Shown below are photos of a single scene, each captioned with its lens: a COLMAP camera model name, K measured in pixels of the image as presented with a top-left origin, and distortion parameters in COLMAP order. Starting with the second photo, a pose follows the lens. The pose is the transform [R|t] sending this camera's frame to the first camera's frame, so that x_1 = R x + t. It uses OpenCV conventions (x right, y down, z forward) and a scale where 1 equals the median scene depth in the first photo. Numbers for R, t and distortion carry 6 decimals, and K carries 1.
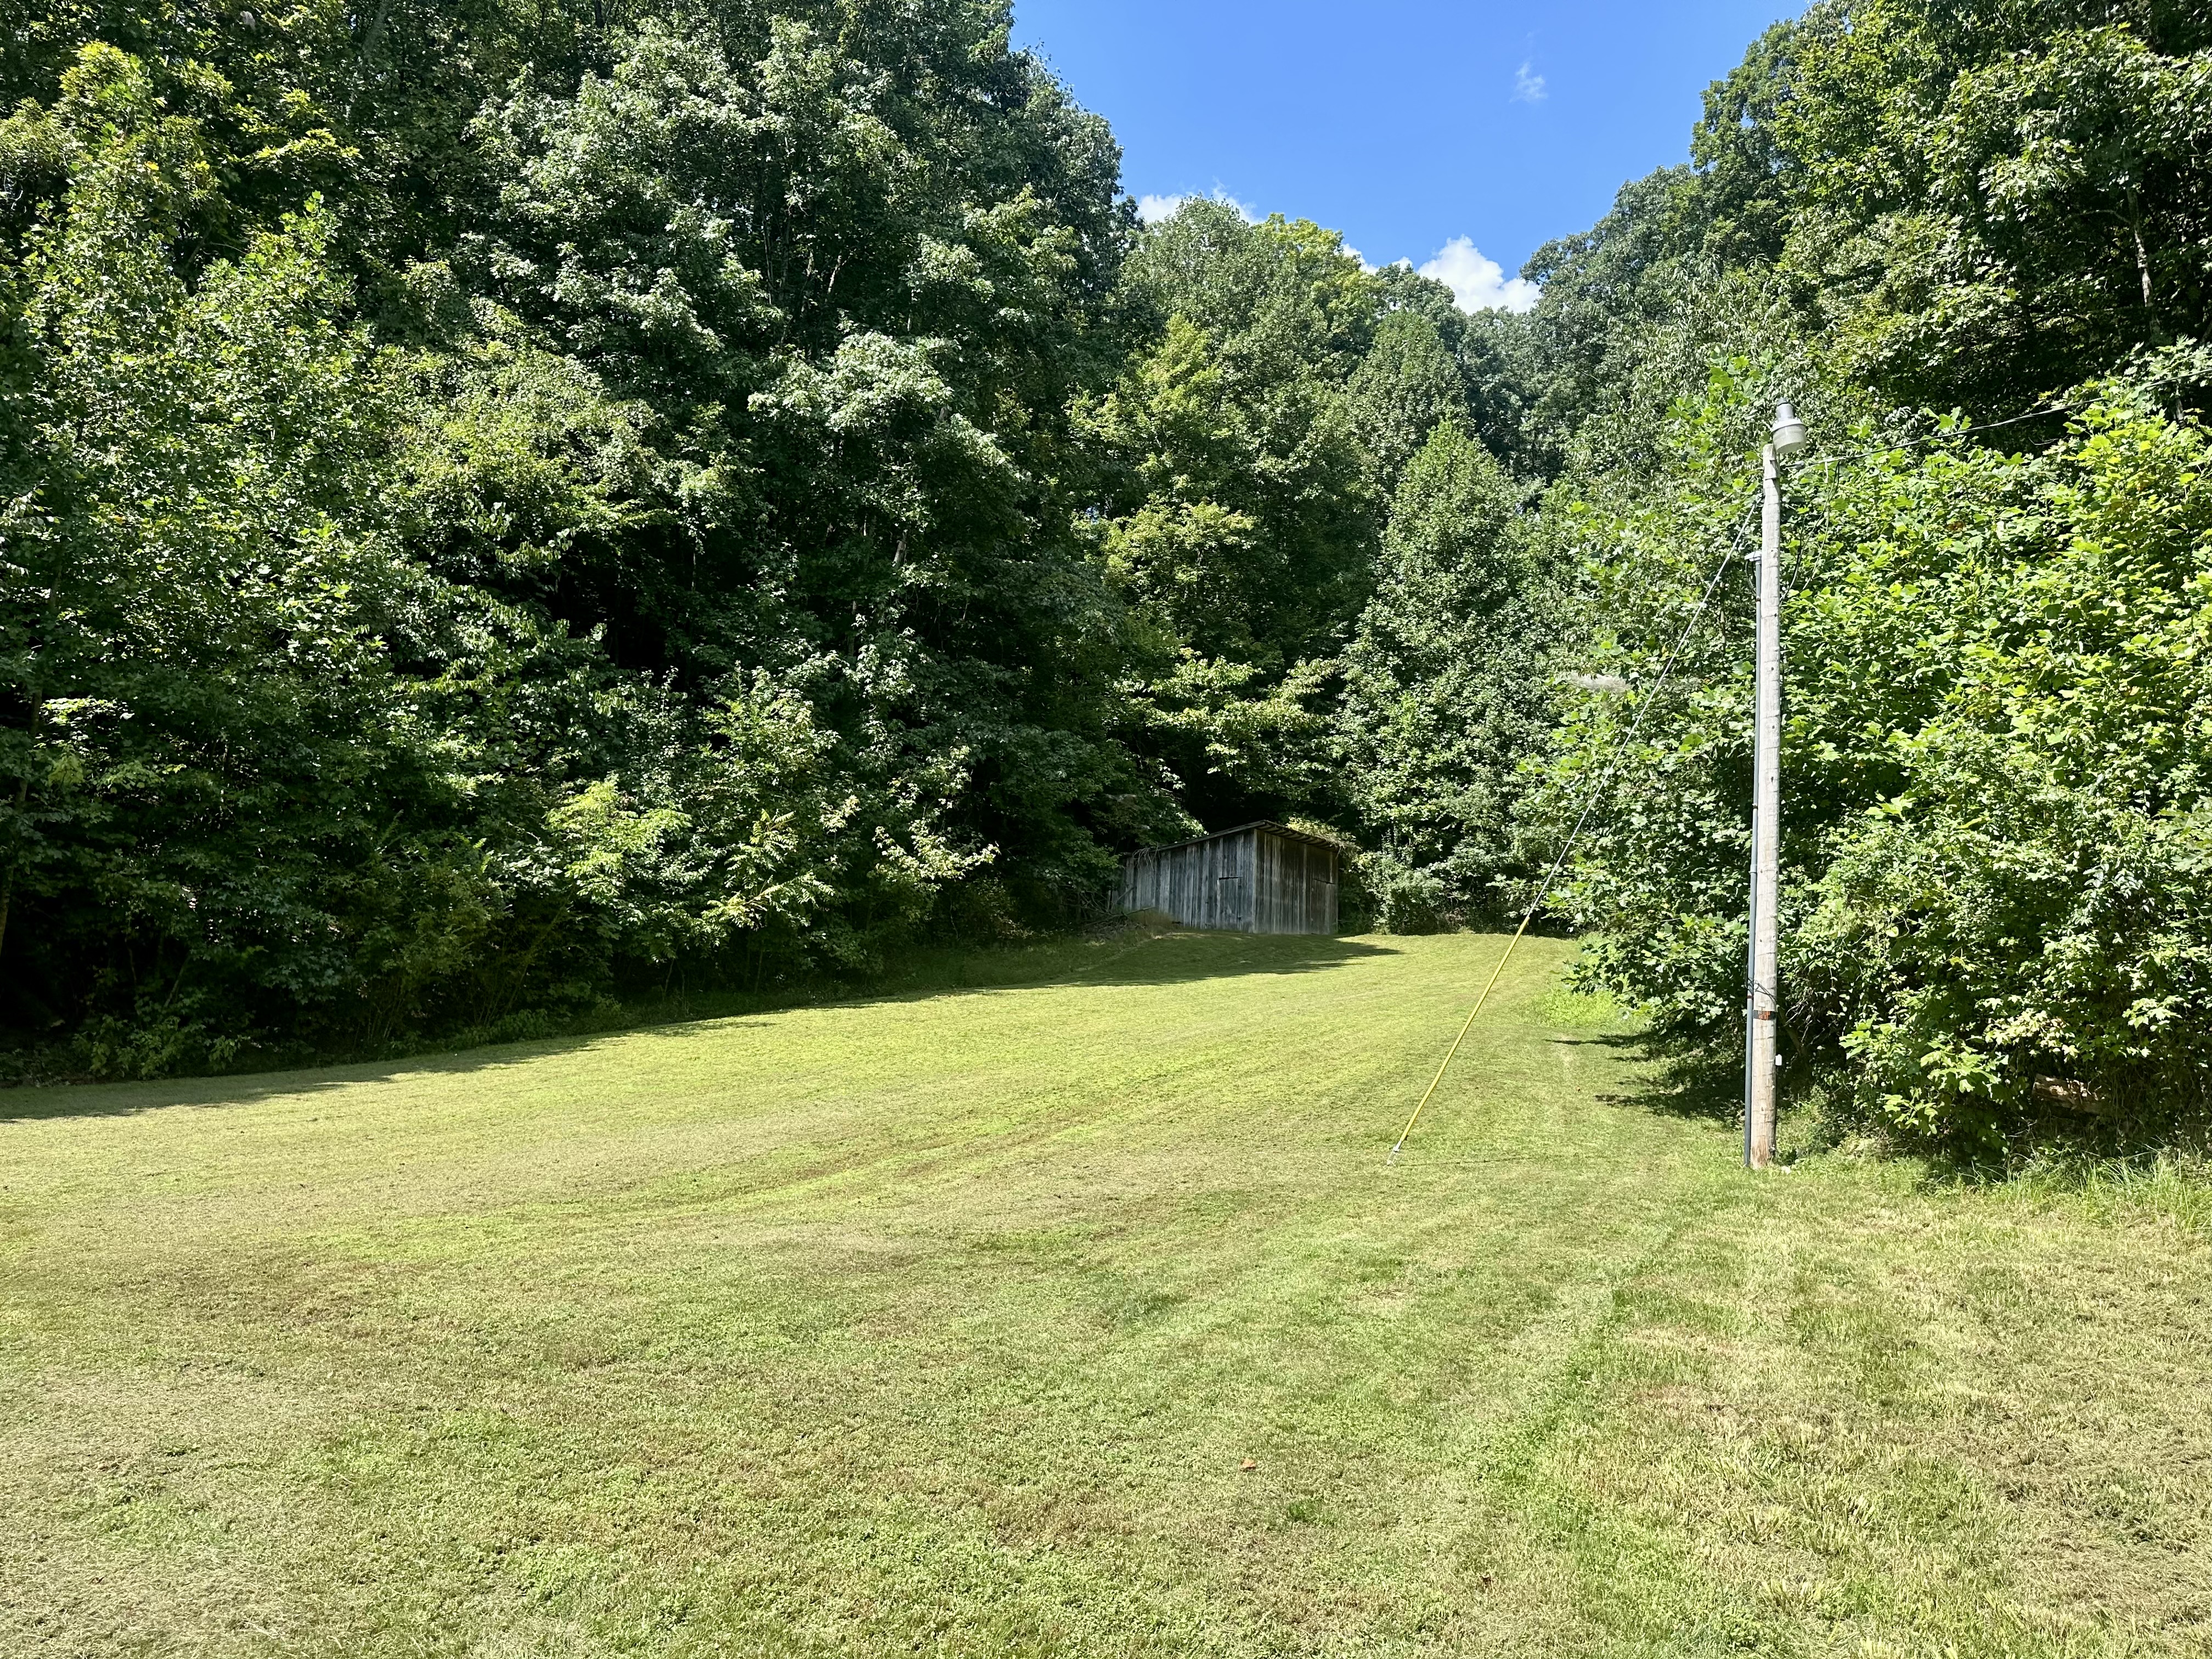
lens RADIAL K [[1498.6, 0, 1104.4], [0, 1498.6, 828.8], [0, 0, 1]] dist [0.072311, -0.020861]
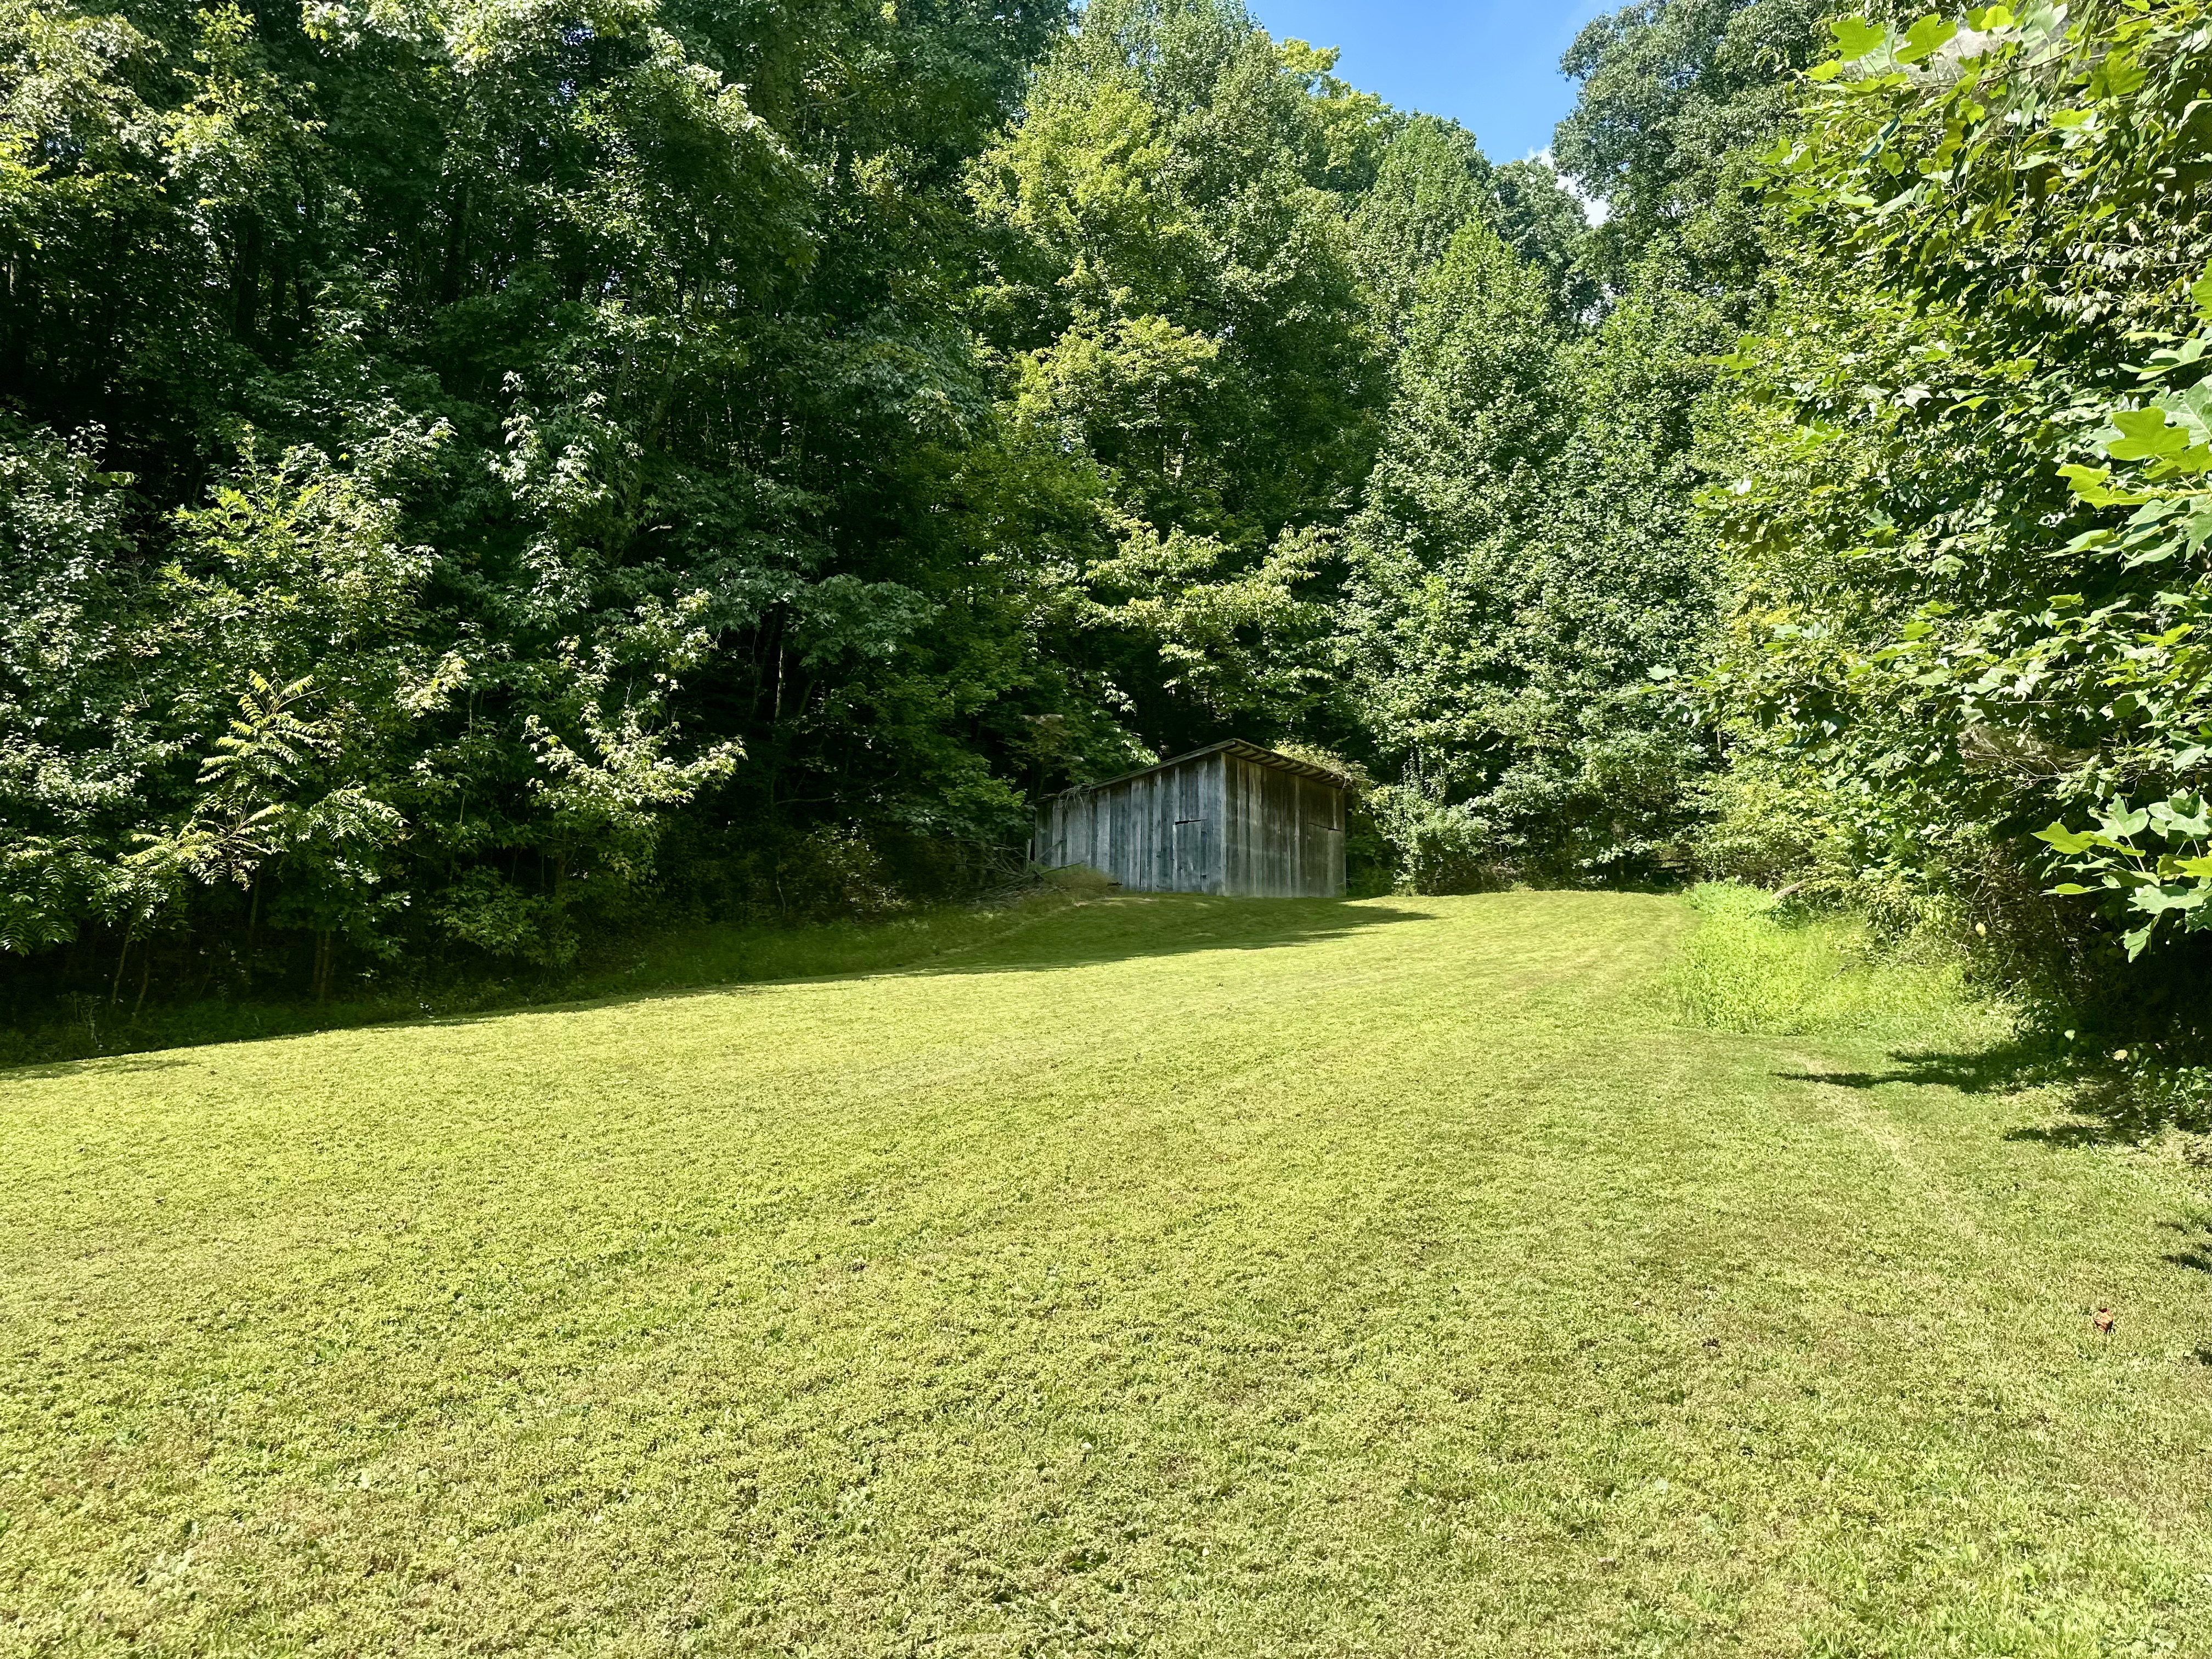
lens RADIAL K [[1498.6, 0, 1072.1], [0, 1498.6, 832.4], [0, 0, 1]] dist [0.072311, -0.020861]
pose [[0.998624, -0.029900, -0.043075, 0.053503], [0.030244, 0.999516, 0.007349, 0.028810], [0.042835, -0.008641, 0.999045, 0.255170]]
